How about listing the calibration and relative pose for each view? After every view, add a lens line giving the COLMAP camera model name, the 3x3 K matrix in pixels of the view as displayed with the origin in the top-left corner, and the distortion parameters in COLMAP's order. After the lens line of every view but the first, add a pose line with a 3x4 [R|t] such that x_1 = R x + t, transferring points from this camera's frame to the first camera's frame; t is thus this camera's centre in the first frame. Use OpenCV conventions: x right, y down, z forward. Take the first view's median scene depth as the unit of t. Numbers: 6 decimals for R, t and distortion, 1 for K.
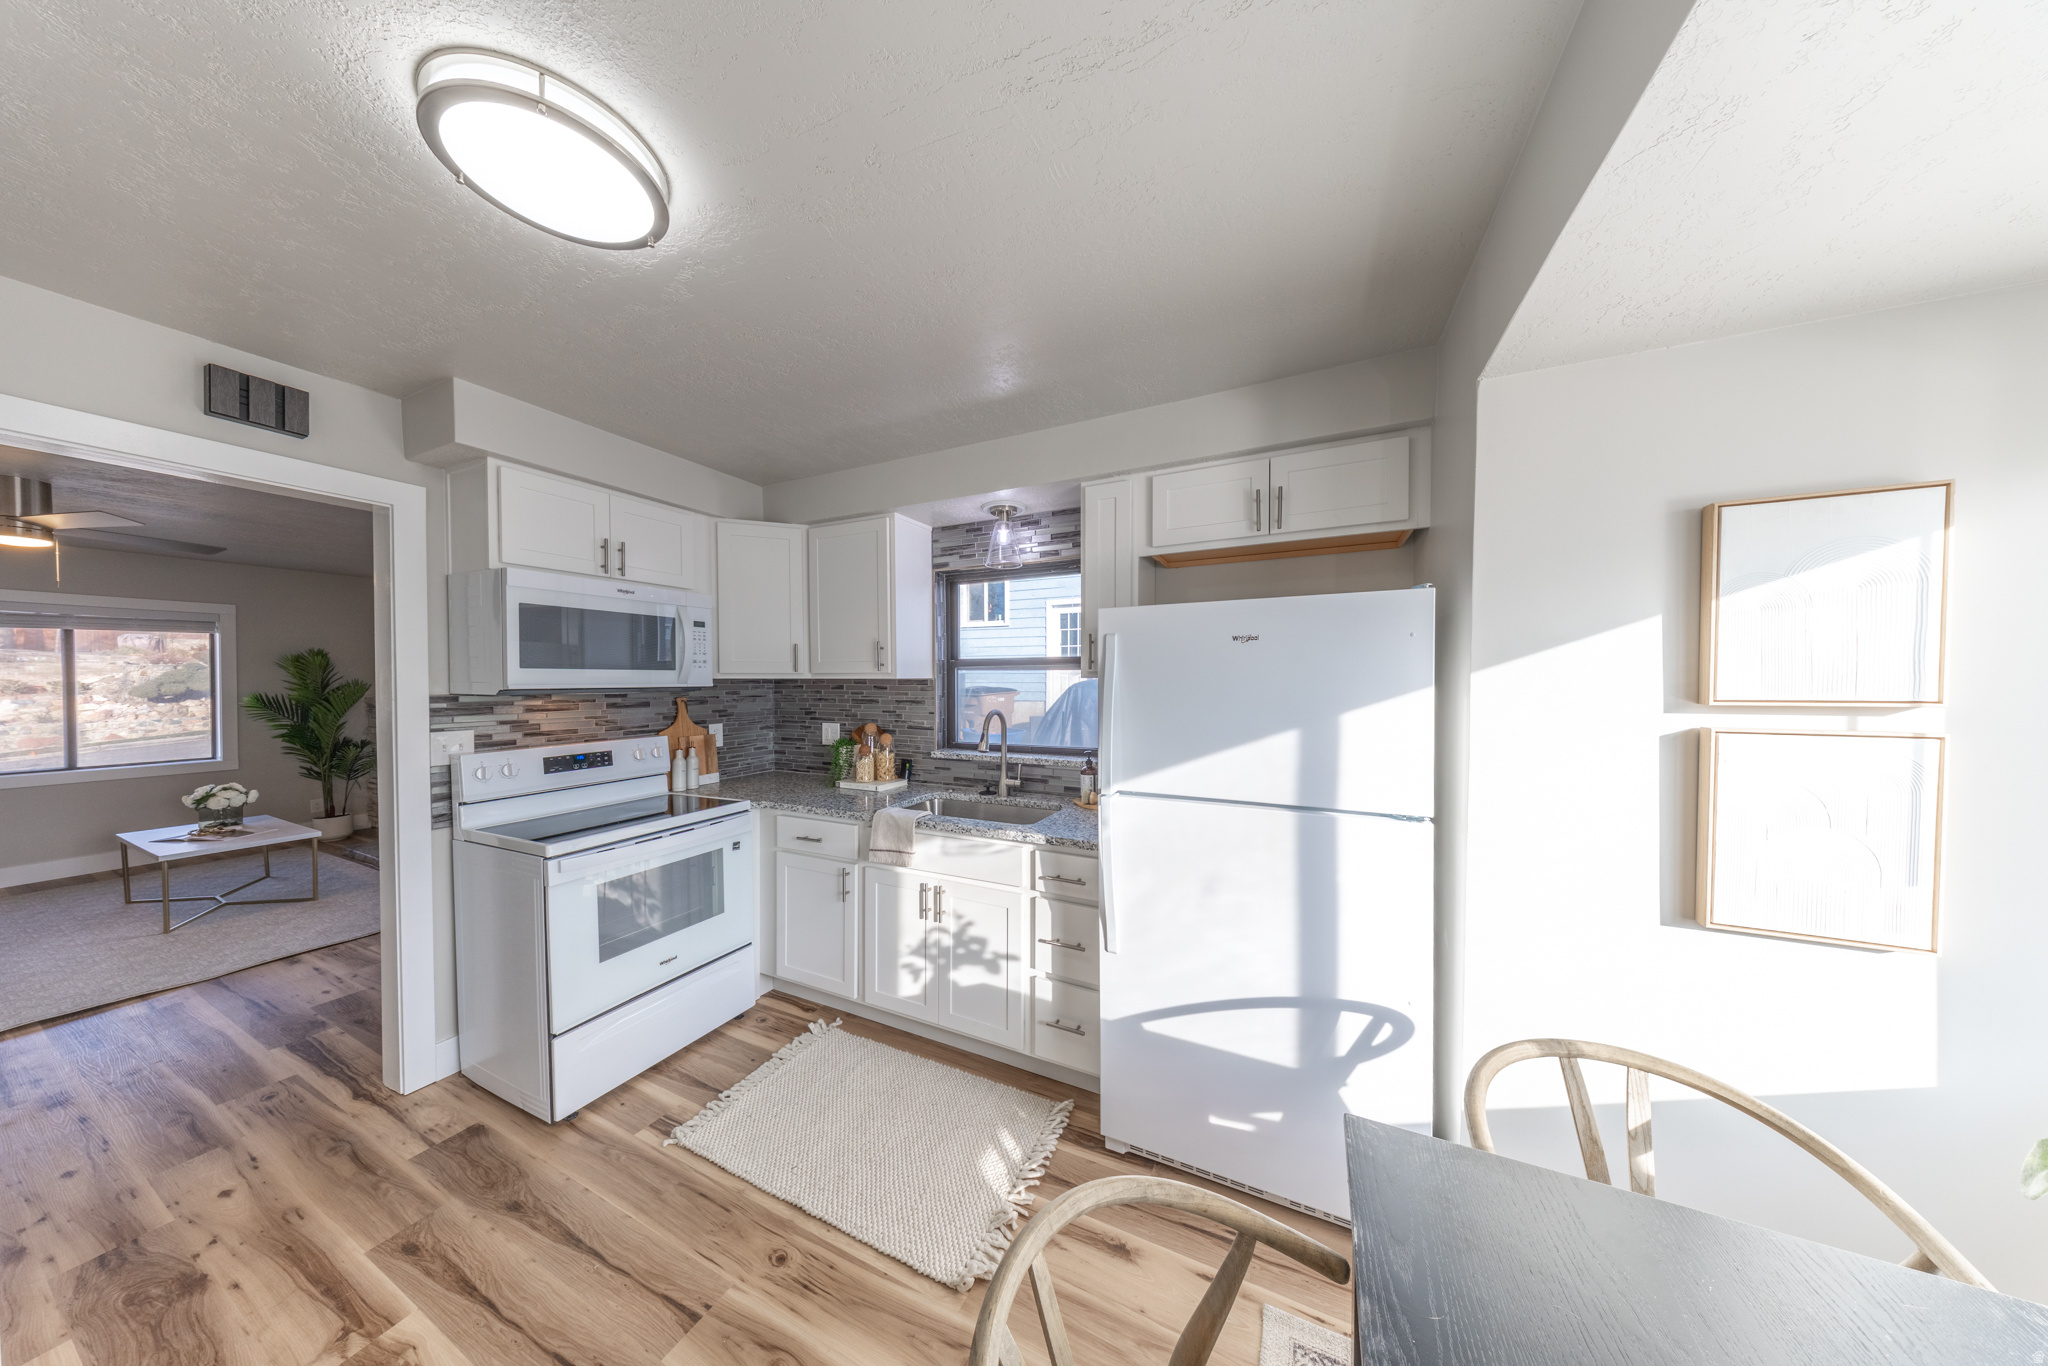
lens RADIAL K [[584.0, 0, 1026.2], [0, 584.0, 687.1], [0, 0, 1]] dist [0.010566, -0.001325]
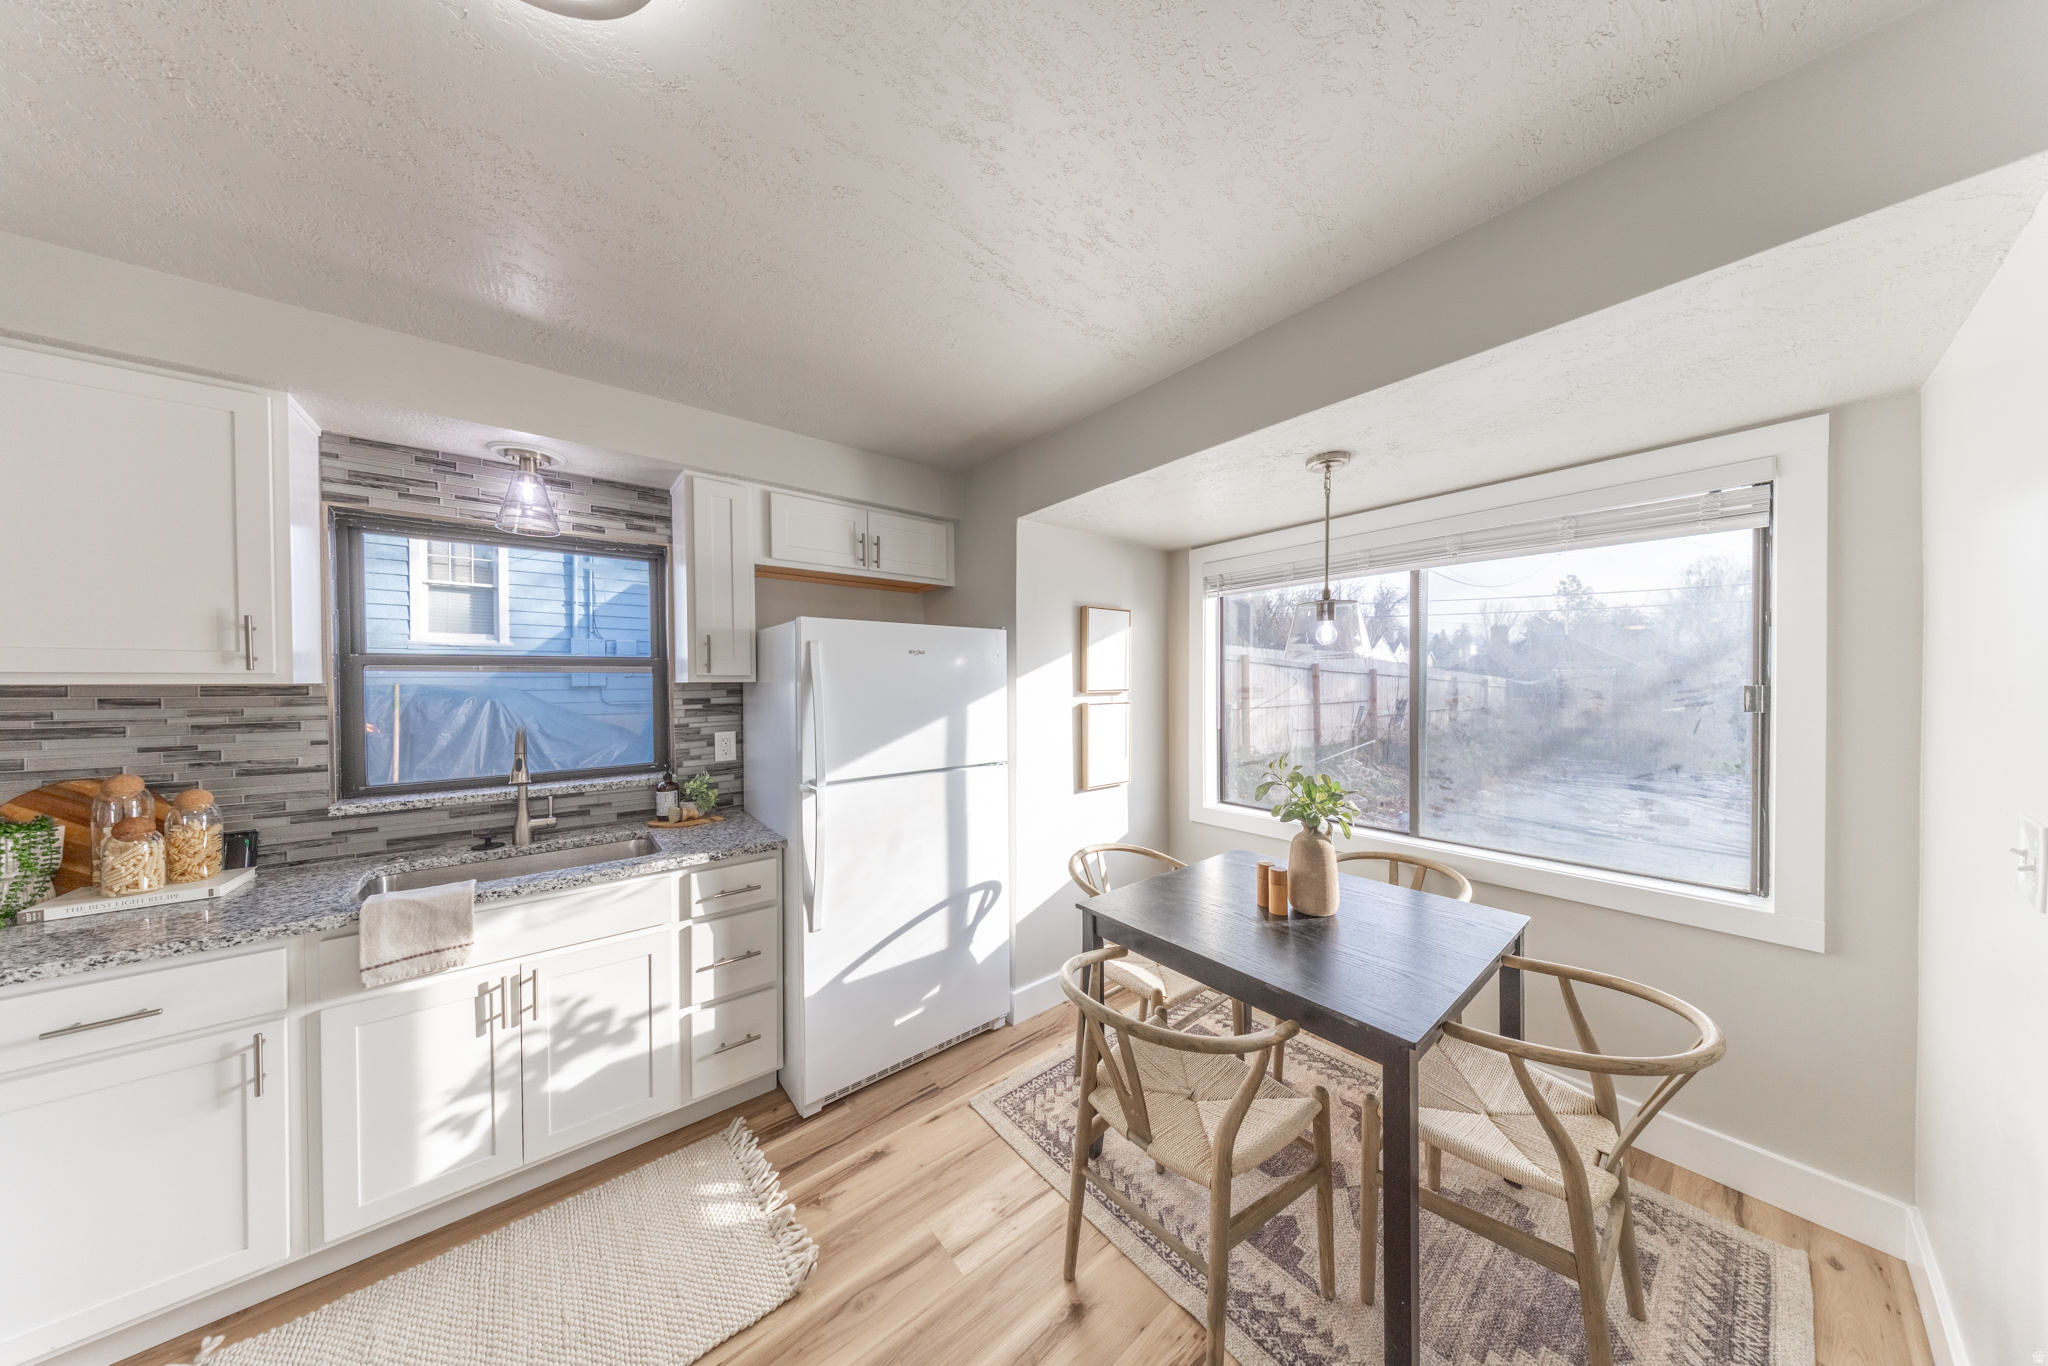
lens RADIAL K [[584.0, 0, 1029.9], [0, 584.0, 691.1], [0, 0, 1]] dist [0.010566, -0.001325]
pose [[0.423157, -0.011375, 0.905985, -0.561955], [0.020896, 0.999778, 0.002793, 0.007653], [-0.905815, 0.017749, 0.423301, 0.136745]]
